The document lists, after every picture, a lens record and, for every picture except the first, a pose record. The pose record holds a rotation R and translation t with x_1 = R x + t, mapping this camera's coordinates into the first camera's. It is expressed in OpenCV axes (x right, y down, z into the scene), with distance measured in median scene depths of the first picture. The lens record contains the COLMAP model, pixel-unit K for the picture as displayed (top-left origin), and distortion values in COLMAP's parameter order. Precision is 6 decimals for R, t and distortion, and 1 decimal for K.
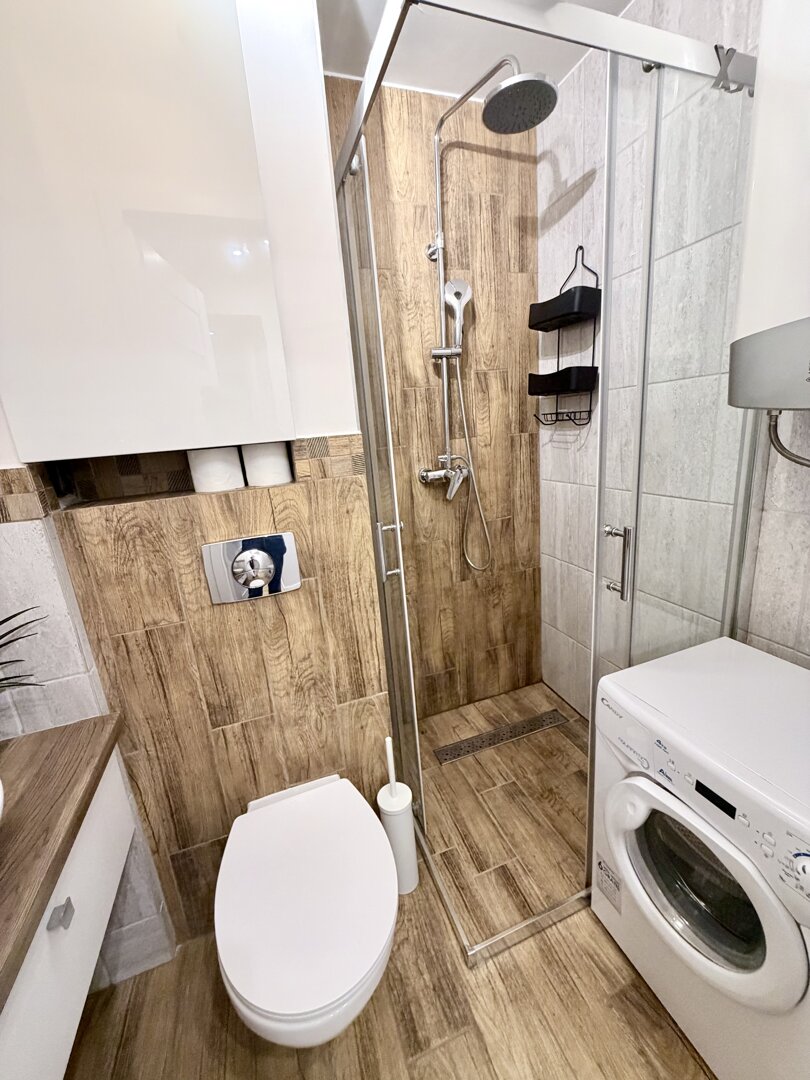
lens RADIAL K [[432.8, 0, 406.8], [0, 432.8, 539.6], [0, 0, 1]] dist [-0.002043, 0.000921]
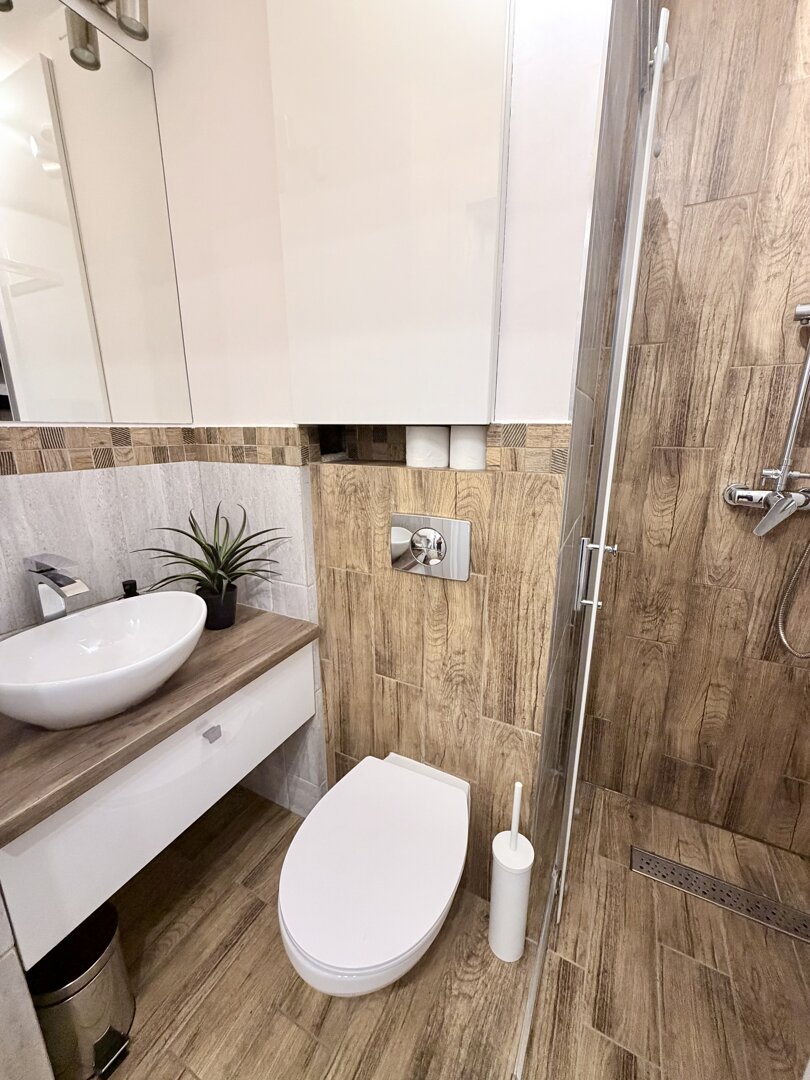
lens RADIAL K [[432.8, 0, 407.0], [0, 432.8, 538.7], [0, 0, 1]] dist [-0.002043, 0.000921]
pose [[0.675765, 0.264044, -0.688202, 0.282614], [-0.239545, 0.961630, 0.133735, -0.069690], [0.697108, 0.074481, 0.713087, 0.215315]]
